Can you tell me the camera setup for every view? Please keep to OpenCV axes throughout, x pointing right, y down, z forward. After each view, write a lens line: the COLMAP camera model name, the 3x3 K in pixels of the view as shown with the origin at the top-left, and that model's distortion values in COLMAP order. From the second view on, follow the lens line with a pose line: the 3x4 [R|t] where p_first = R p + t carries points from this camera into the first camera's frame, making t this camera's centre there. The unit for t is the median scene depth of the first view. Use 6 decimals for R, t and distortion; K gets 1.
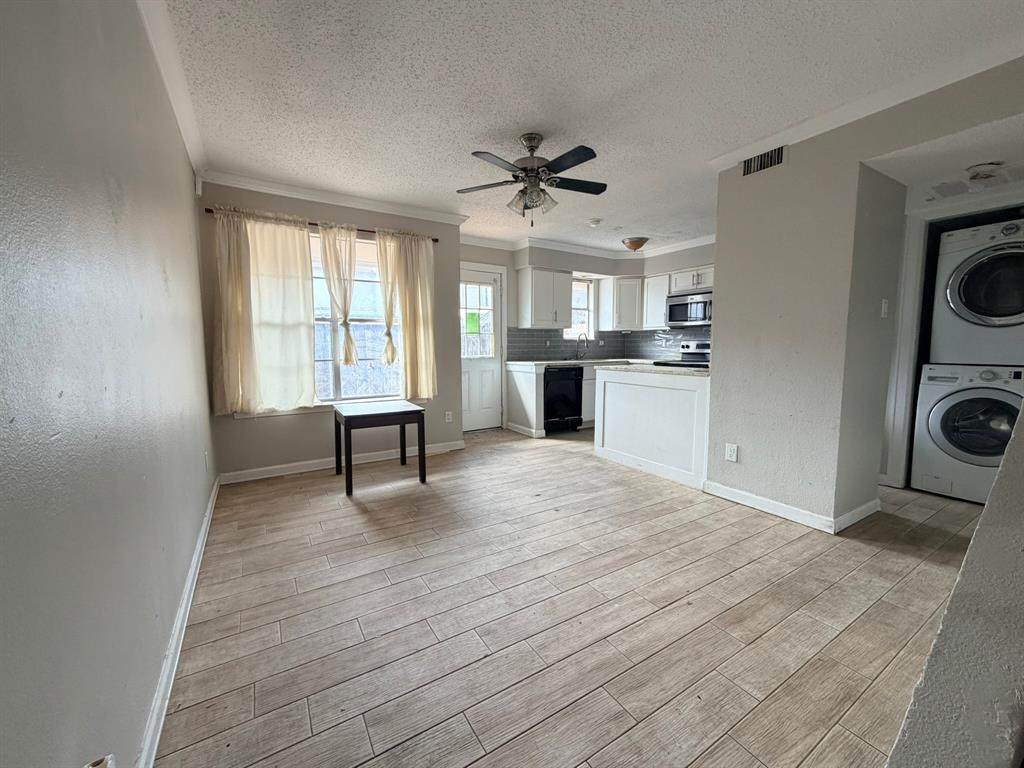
lens RADIAL K [[411.1, 0, 509.5], [0, 411.1, 381.8], [0, 0, 1]] dist [-0.000464, 0.000055]
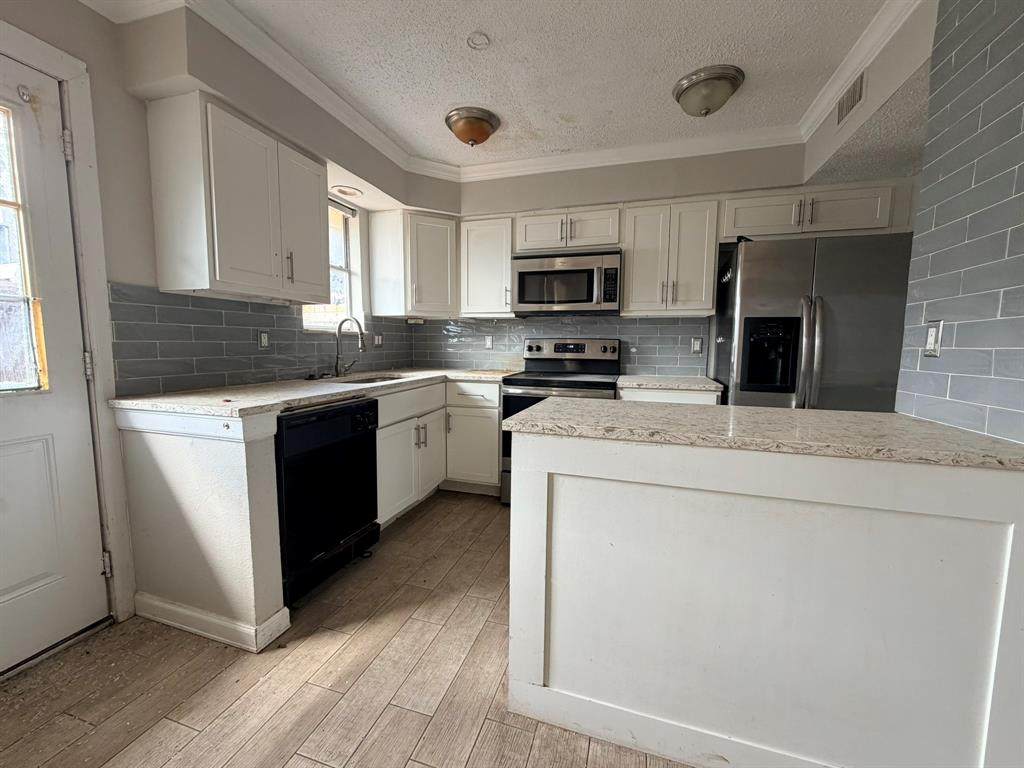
lens RADIAL K [[411.1, 0, 511.4], [0, 411.1, 383.1], [0, 0, 1]] dist [-0.000464, 0.000055]
pose [[0.759418, -0.054535, 0.648314, 0.019512], [0.046874, 0.998477, 0.029084, -0.059566], [-0.648913, 0.008302, 0.760818, 0.626502]]
